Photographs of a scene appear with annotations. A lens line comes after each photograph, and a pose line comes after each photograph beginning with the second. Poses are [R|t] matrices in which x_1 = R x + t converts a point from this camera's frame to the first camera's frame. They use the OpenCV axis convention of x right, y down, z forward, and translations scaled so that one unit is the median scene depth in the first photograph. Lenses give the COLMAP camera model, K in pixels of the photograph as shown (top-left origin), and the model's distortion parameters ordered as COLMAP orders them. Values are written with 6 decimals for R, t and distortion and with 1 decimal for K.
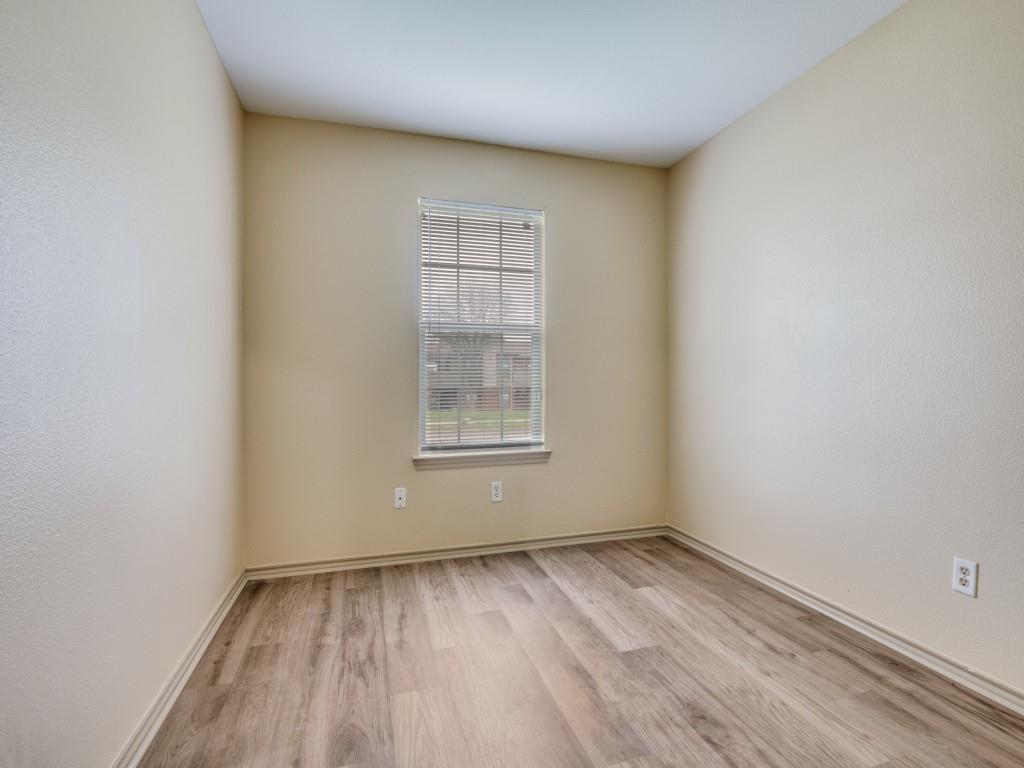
lens RADIAL K [[458.4, 0, 512.2], [0, 458.4, 401.0], [0, 0, 1]] dist [0.059191, 0.000009]
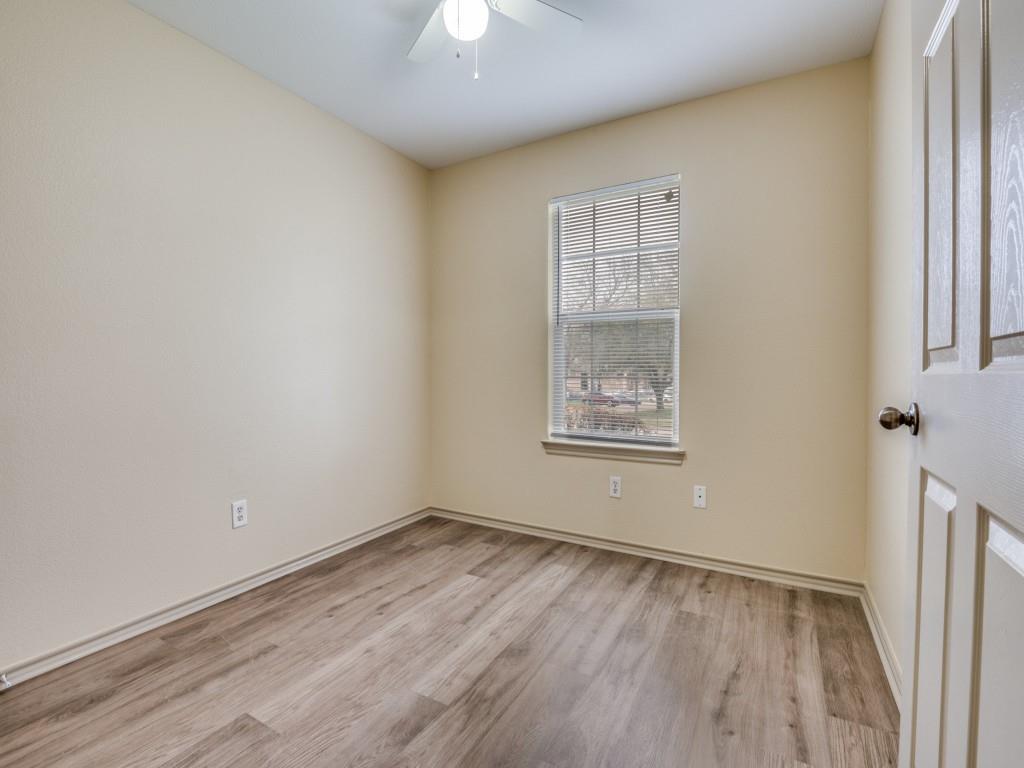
lens RADIAL K [[480.0, 0, 509.6], [0, 480.0, 381.0], [0, 0, 1]] dist [-0.001483, -0.008369]
pose [[0.674799, 0.010326, -0.737930, 0.539920], [-0.026712, 0.999589, -0.010439, -0.002905], [0.737518, 0.026755, 0.674797, 0.174090]]
